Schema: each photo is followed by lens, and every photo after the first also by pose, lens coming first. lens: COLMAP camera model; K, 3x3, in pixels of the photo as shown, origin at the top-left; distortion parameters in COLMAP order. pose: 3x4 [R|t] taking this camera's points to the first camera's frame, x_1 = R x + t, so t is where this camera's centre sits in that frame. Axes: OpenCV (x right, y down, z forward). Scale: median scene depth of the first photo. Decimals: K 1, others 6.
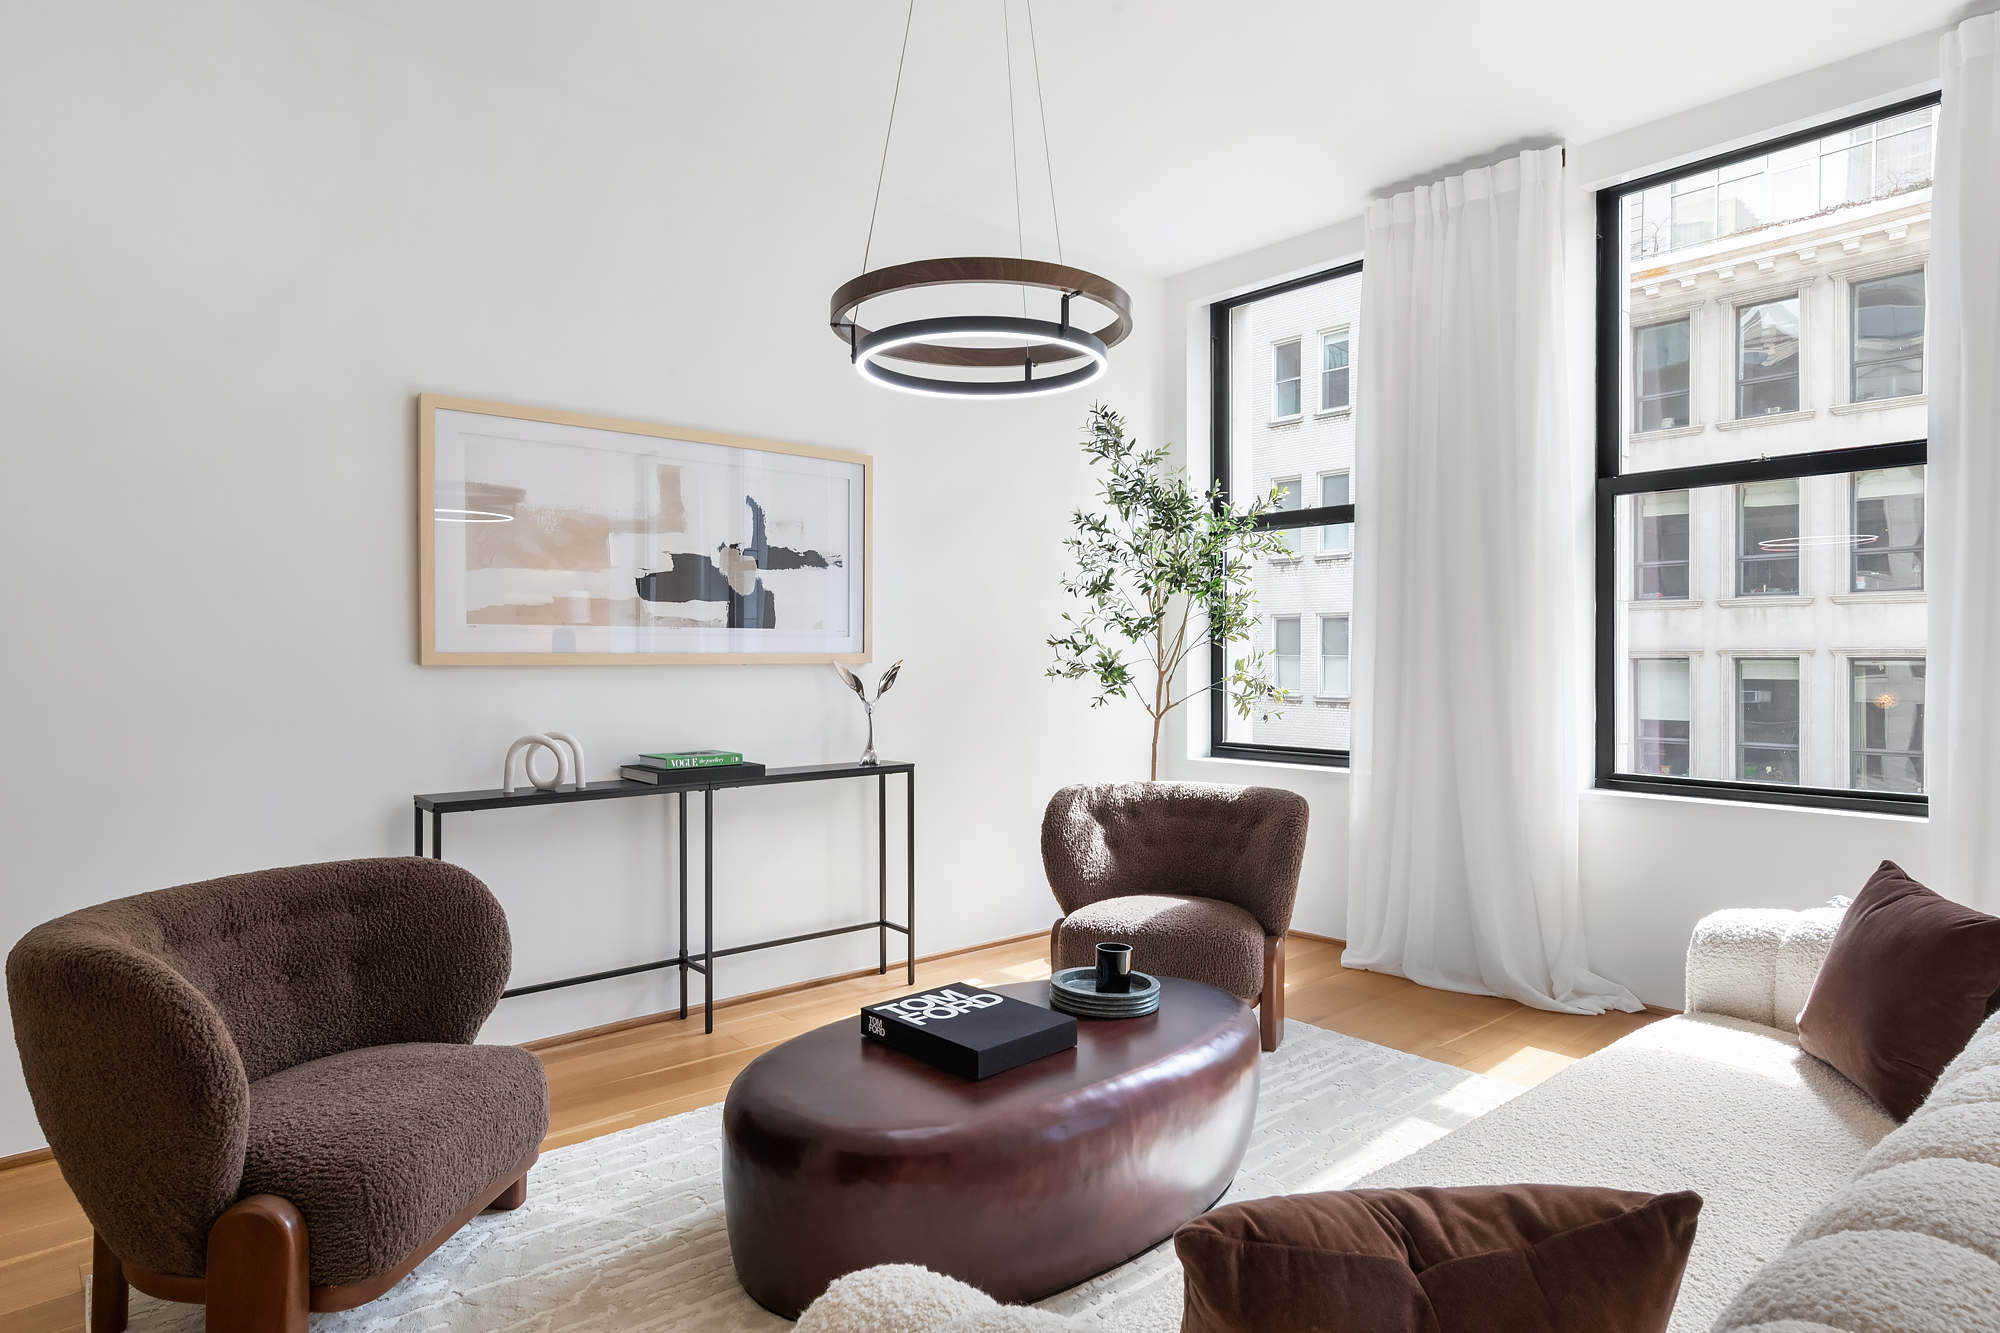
lens RADIAL K [[1157.4, 0, 1001.3], [0, 1157.4, 658.9], [0, 0, 1]] dist [0.035659, -0.003395]
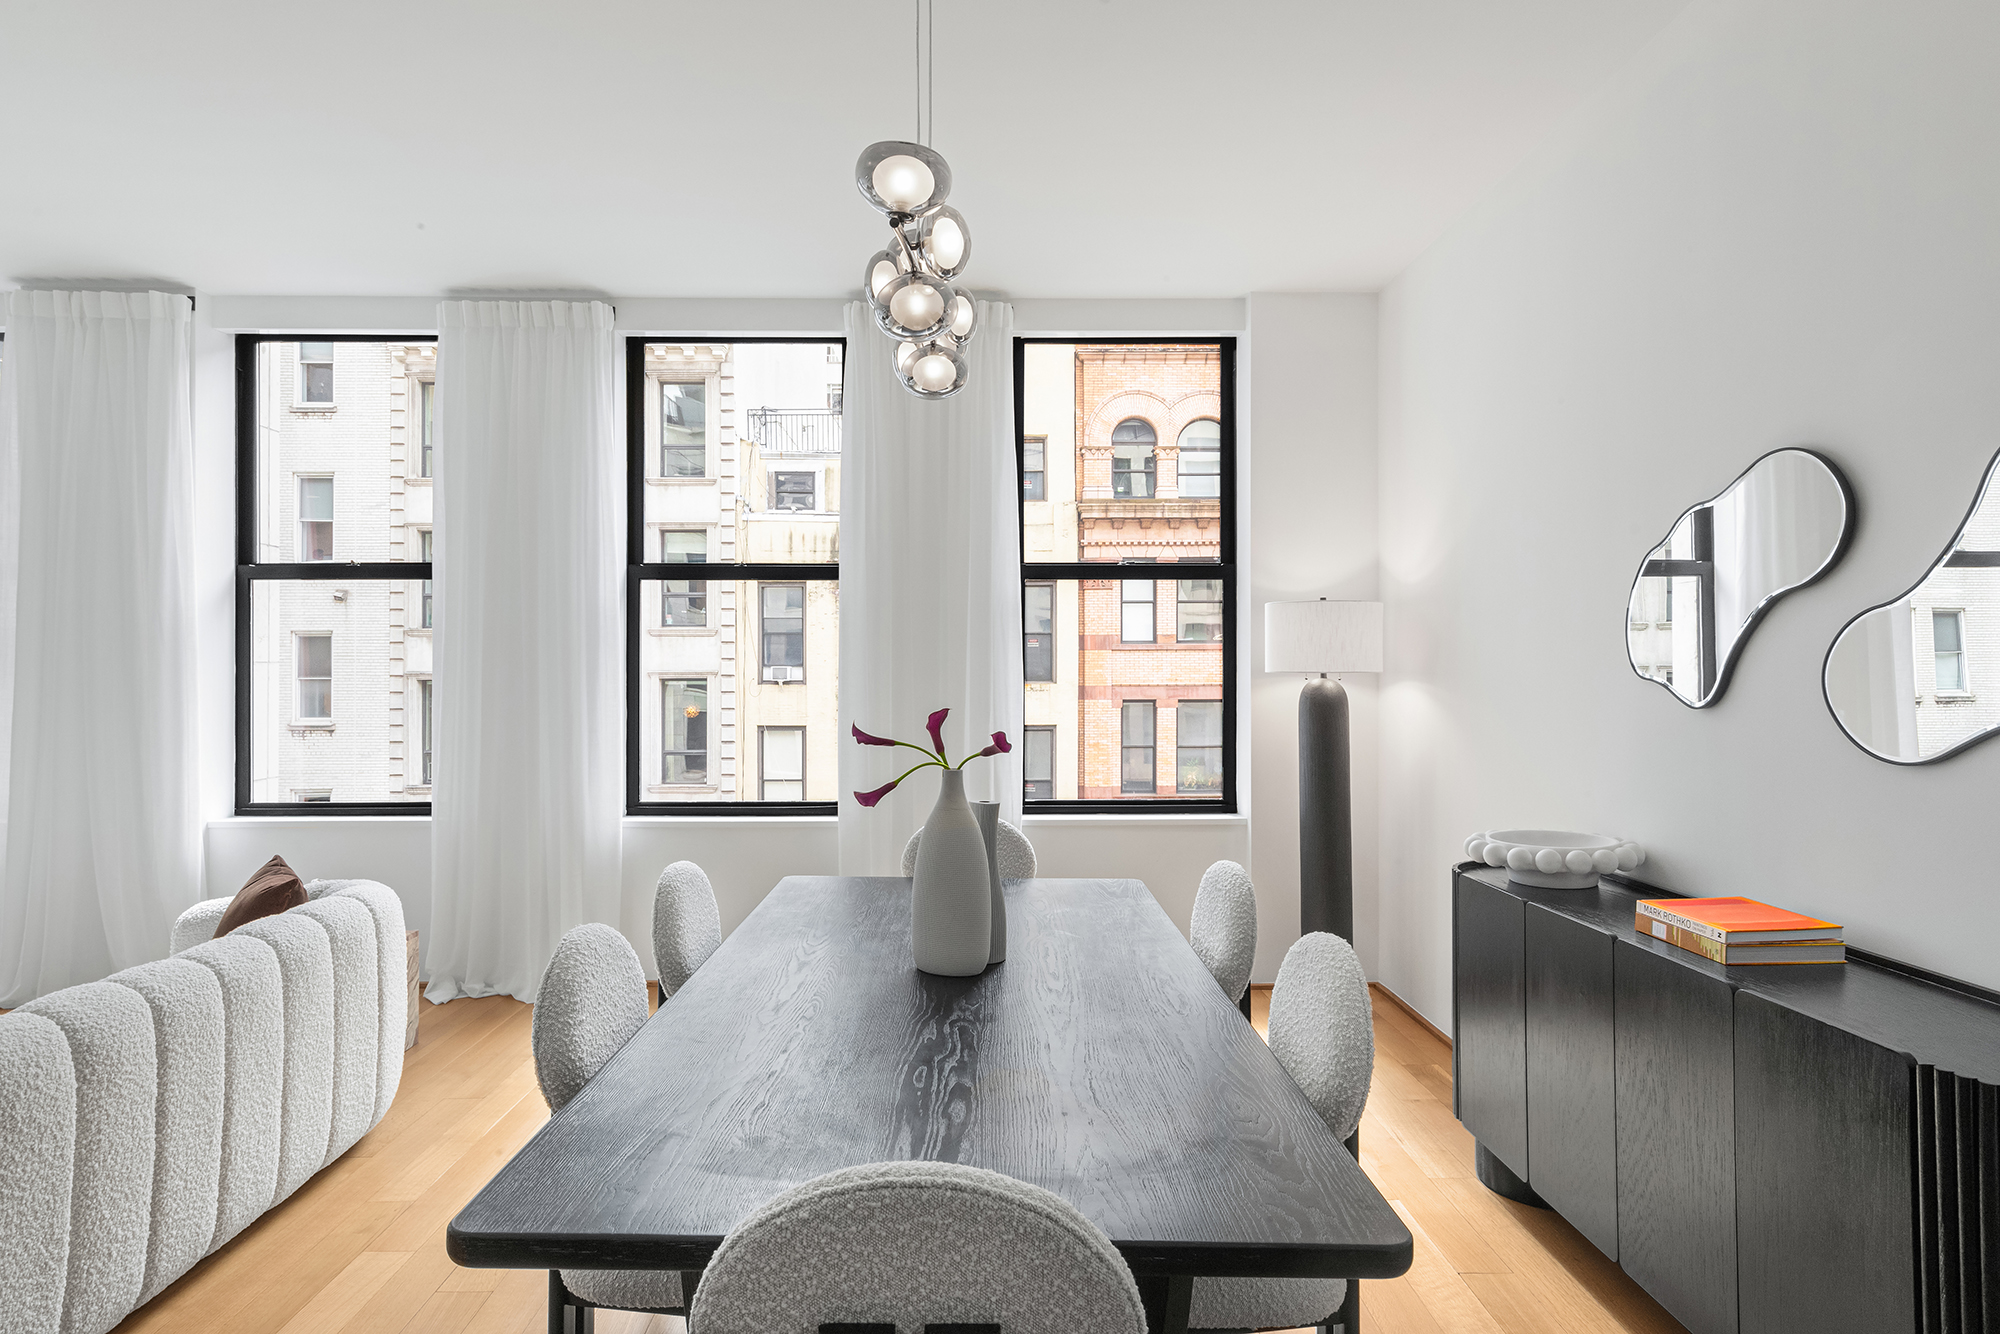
lens RADIAL K [[1157.4, 0, 1002.2], [0, 1157.4, 650.7], [0, 0, 1]] dist [0.035659, -0.003395]
pose [[0.670360, 0.002287, 0.742033, 0.126781], [0.011010, 0.999855, -0.013028, -0.037650], [-0.741954, 0.016904, 0.670237, -0.421056]]
